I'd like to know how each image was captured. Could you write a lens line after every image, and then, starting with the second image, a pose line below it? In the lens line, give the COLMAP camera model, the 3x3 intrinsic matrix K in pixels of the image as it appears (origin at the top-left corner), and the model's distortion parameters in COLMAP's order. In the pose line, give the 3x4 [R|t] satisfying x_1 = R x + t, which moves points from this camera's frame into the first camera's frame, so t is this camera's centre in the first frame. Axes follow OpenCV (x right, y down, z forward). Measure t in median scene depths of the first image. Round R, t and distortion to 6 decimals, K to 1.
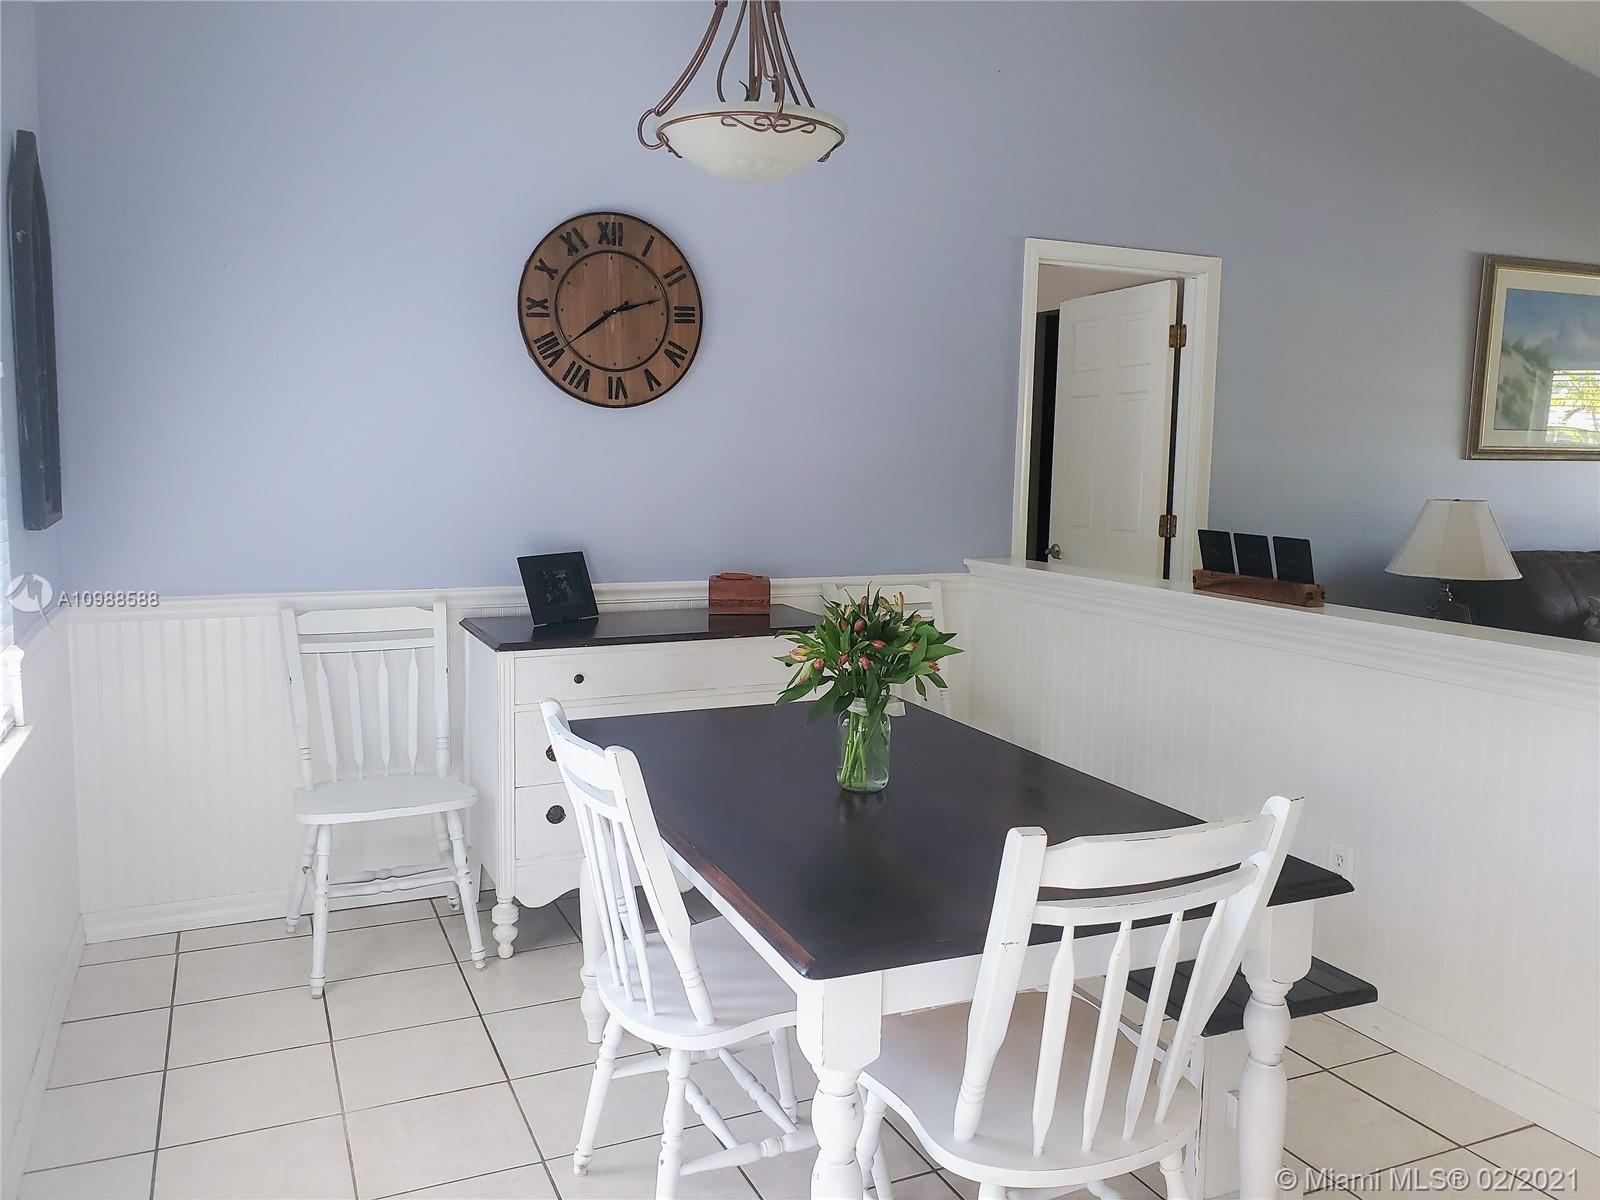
lens RADIAL K [[1243.6, 0, 800.0], [0, 1243.6, 600.0], [0, 0, 1]] dist [0.044901, -0.008761]
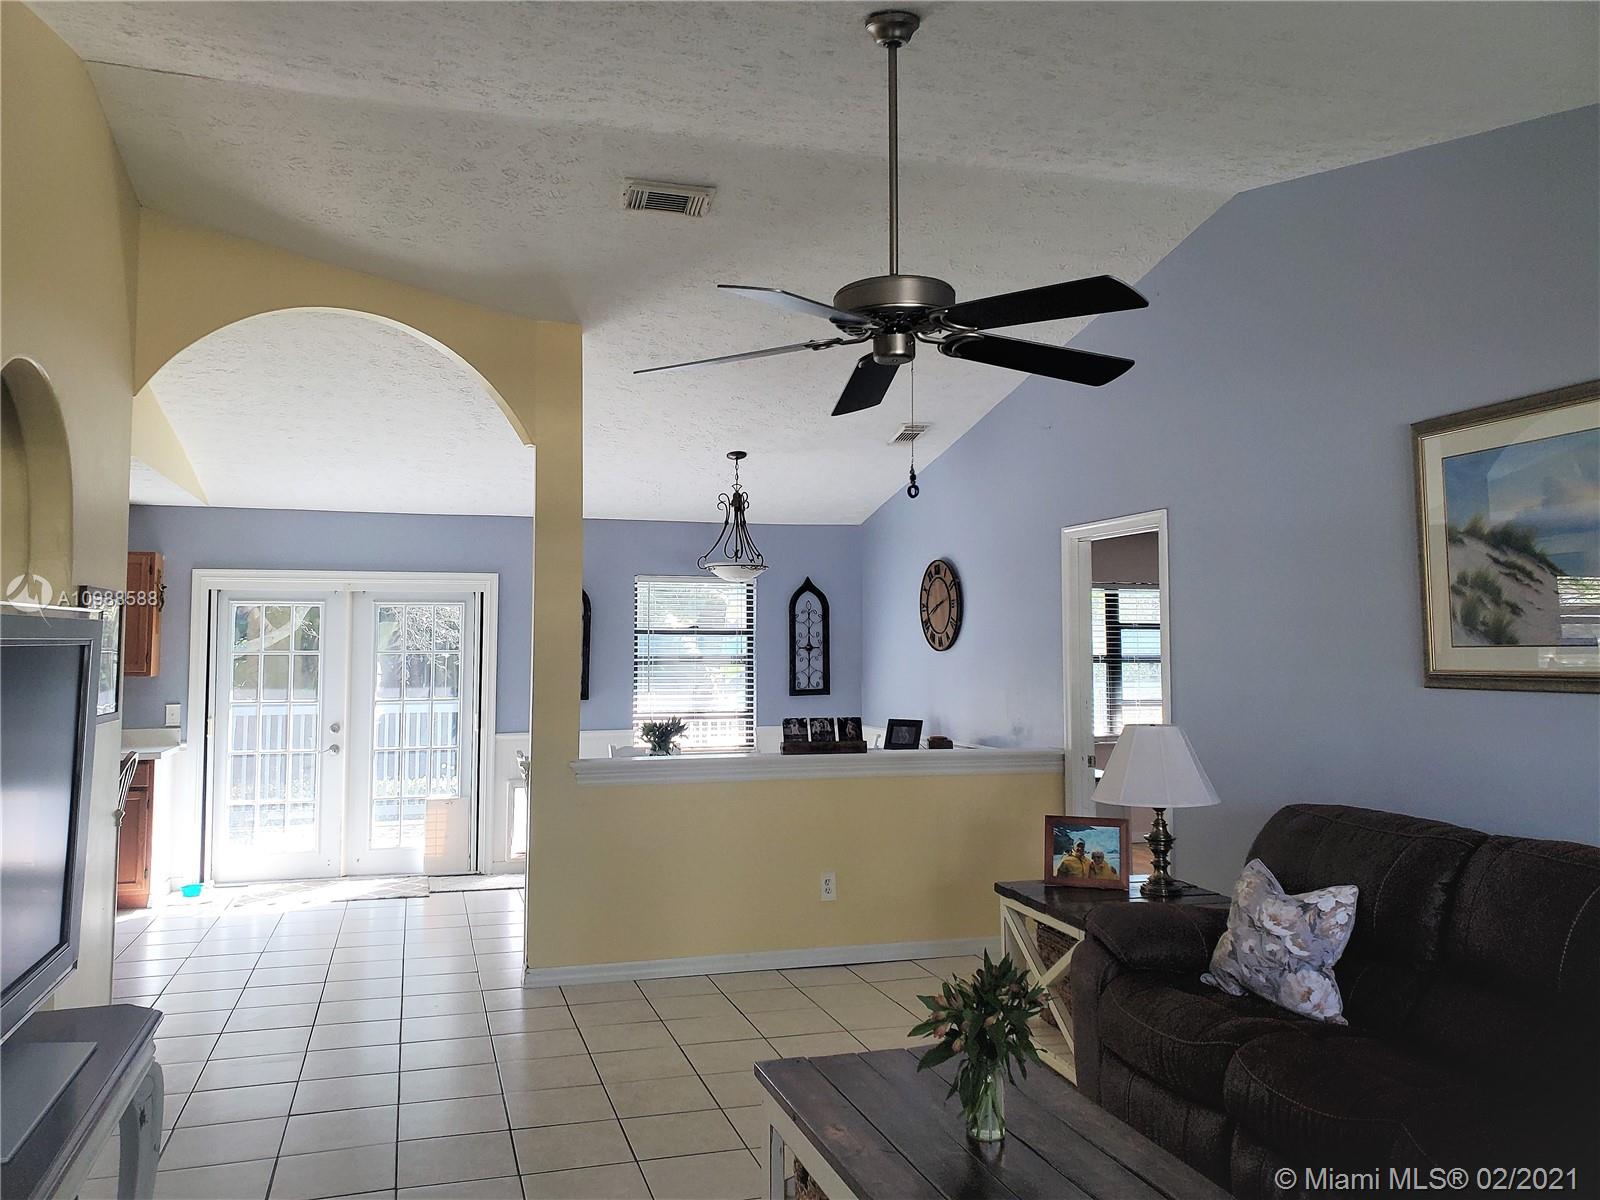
lens RADIAL K [[1247.2, 0, 785.9], [0, 1247.2, 596.0], [0, 0, 1]] dist [0.039631, 0.000130]
pose [[-0.146582, -0.061114, -0.987309, 1.409696], [-0.119540, 0.991869, -0.043649, -0.092330], [0.981949, 0.111624, -0.152696, 0.778410]]
